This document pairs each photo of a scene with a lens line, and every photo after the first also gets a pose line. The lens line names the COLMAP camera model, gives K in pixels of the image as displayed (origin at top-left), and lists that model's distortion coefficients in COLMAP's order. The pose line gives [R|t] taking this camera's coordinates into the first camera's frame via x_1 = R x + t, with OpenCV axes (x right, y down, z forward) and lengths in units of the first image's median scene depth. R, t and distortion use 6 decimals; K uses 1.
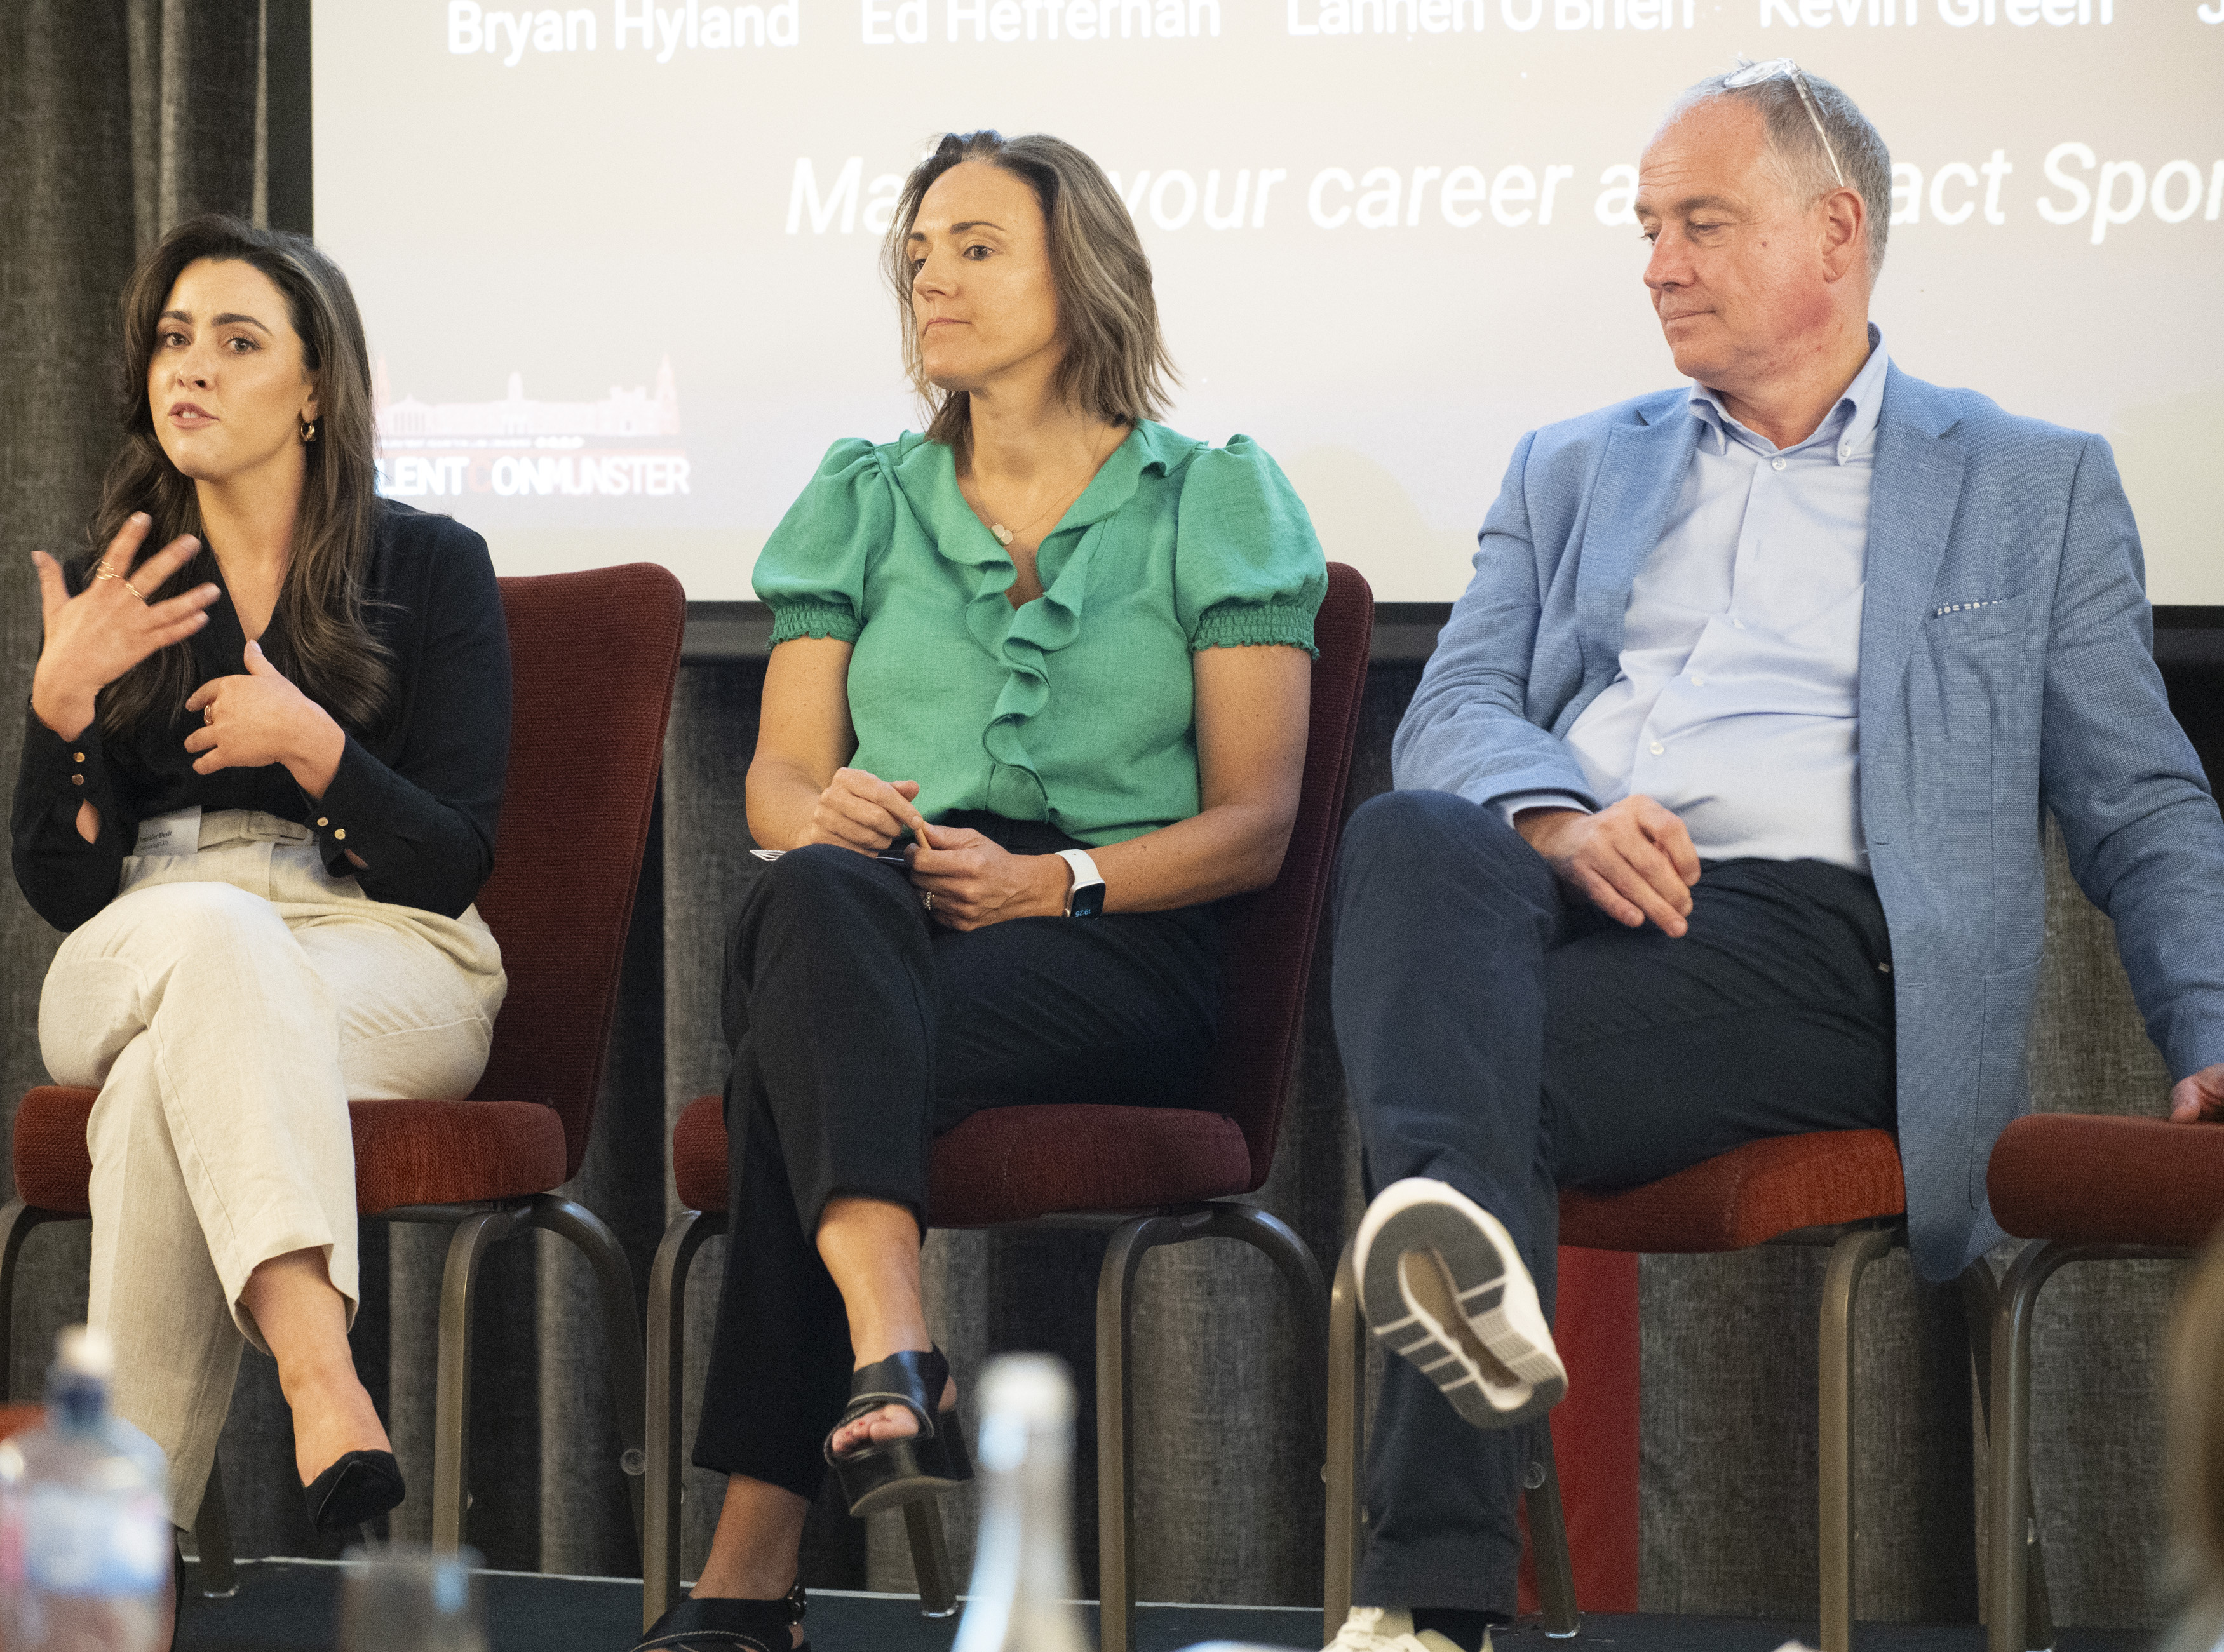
lens RADIAL K [[12491.7, 0, 1097.3], [0, 12491.7, 825.2], [0, 0, 1]] dist [-0.178297, 0.000000]
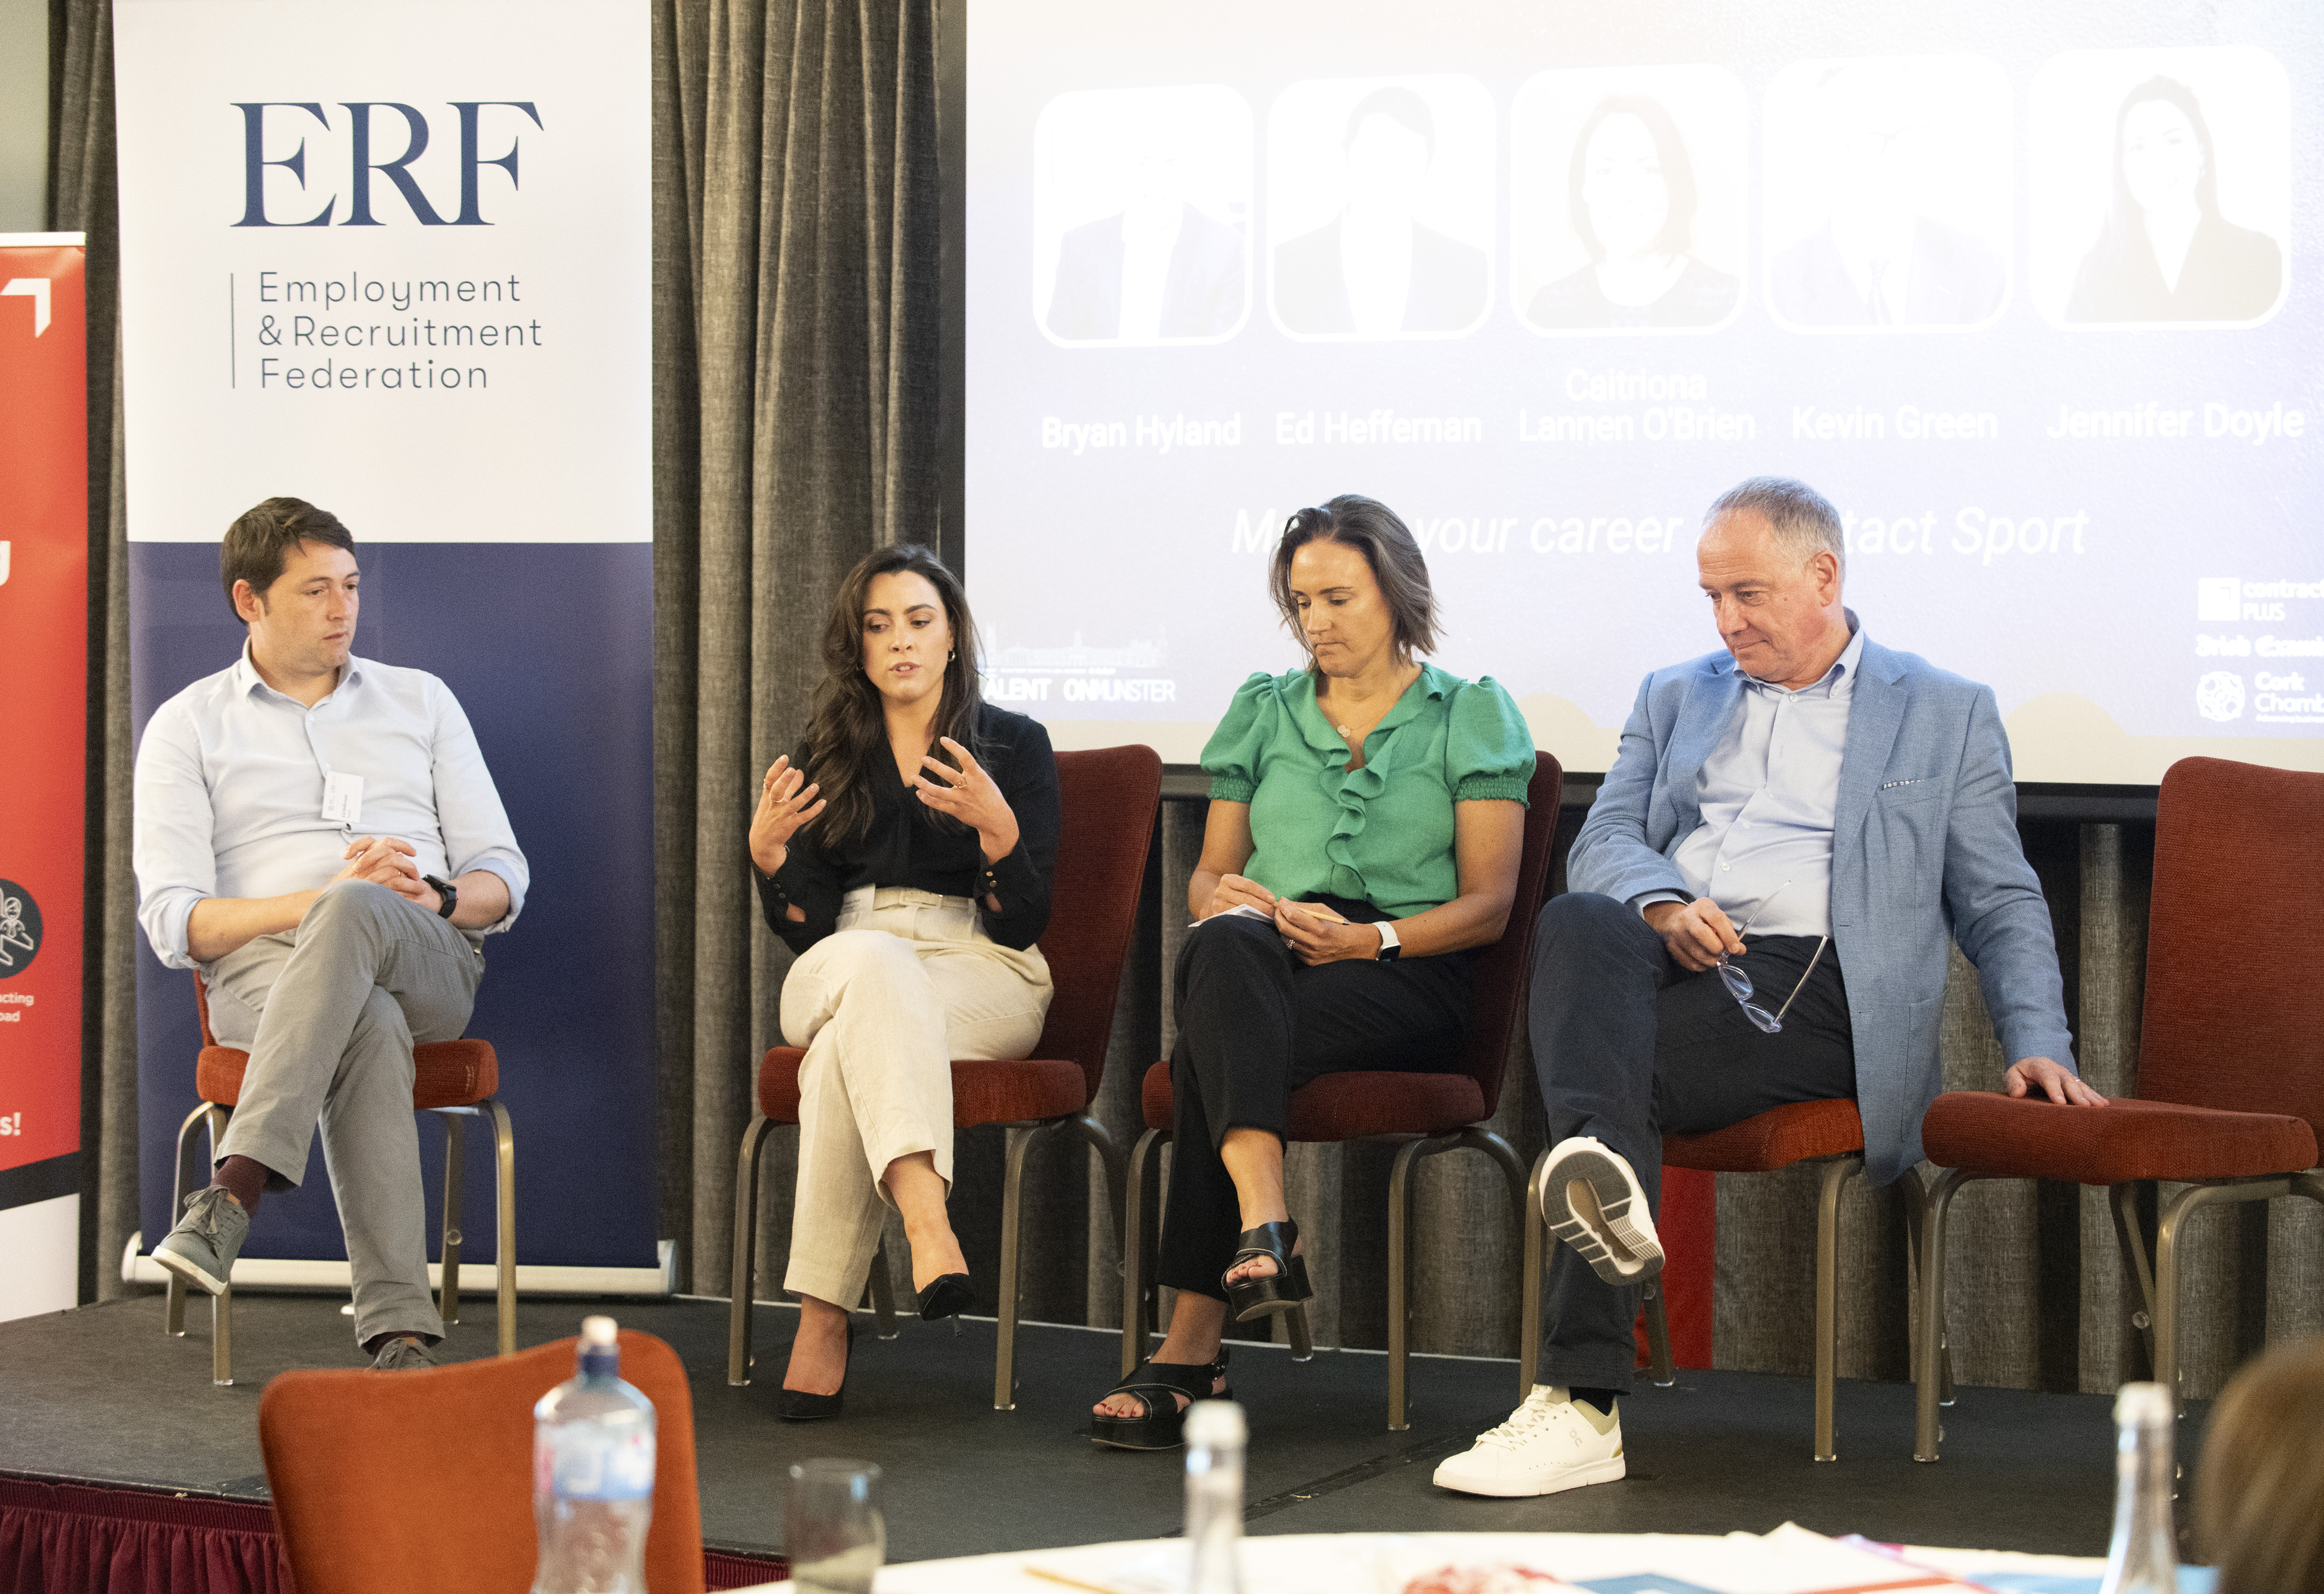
lens RADIAL K [[5735.5, 0, 1043.0], [0, 5735.5, 684.9], [0, 0, 1]] dist [-0.227941, 0.000000]
pose [[0.996810, 0.011513, -0.078981, 0.012930], [-0.013372, 0.999645, -0.023048, -0.010913], [0.078687, 0.024031, 0.996610, 0.215916]]
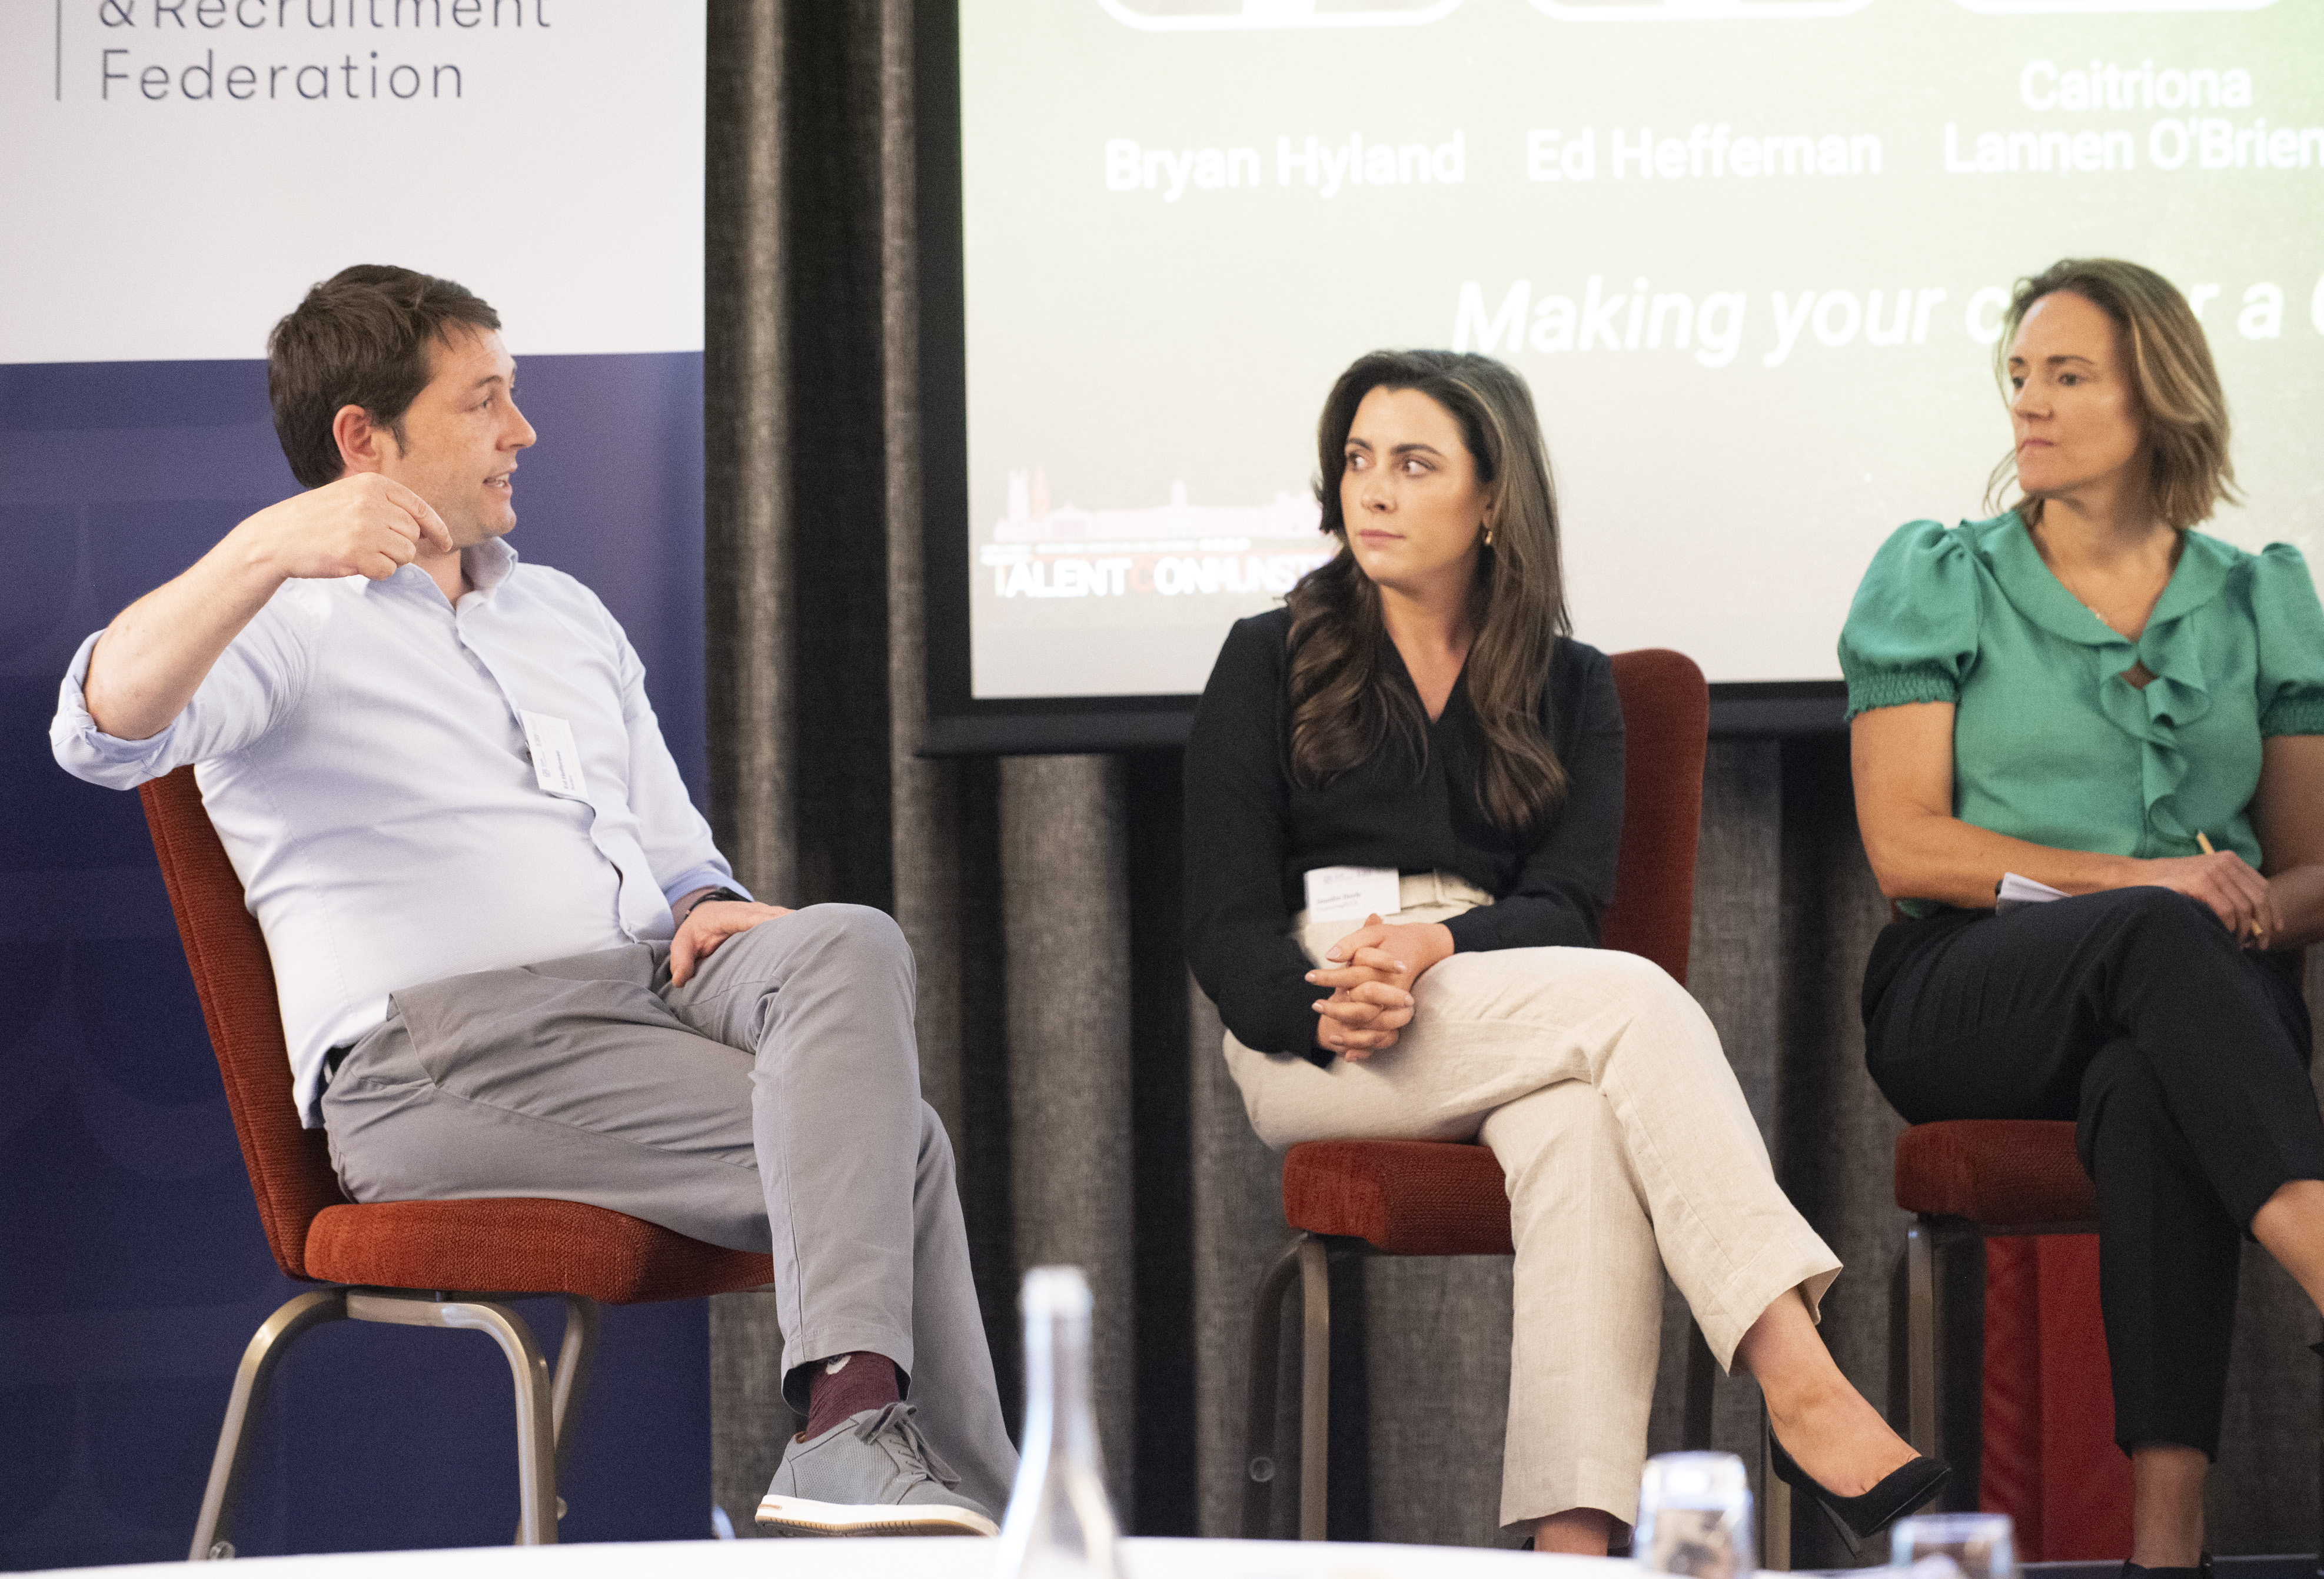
lens RADIAL K [[10614.4, 0, 1160.0], [0, 10614.4, 772.4], [0, 0, 1]] dist [-0.393526, 0.000000]
pose [[0.899165, -0.025341, 0.436876, -0.487895], [0.031453, 0.999482, -0.006759, -0.005058], [-0.436479, 0.019819, 0.899496, 0.180450]]
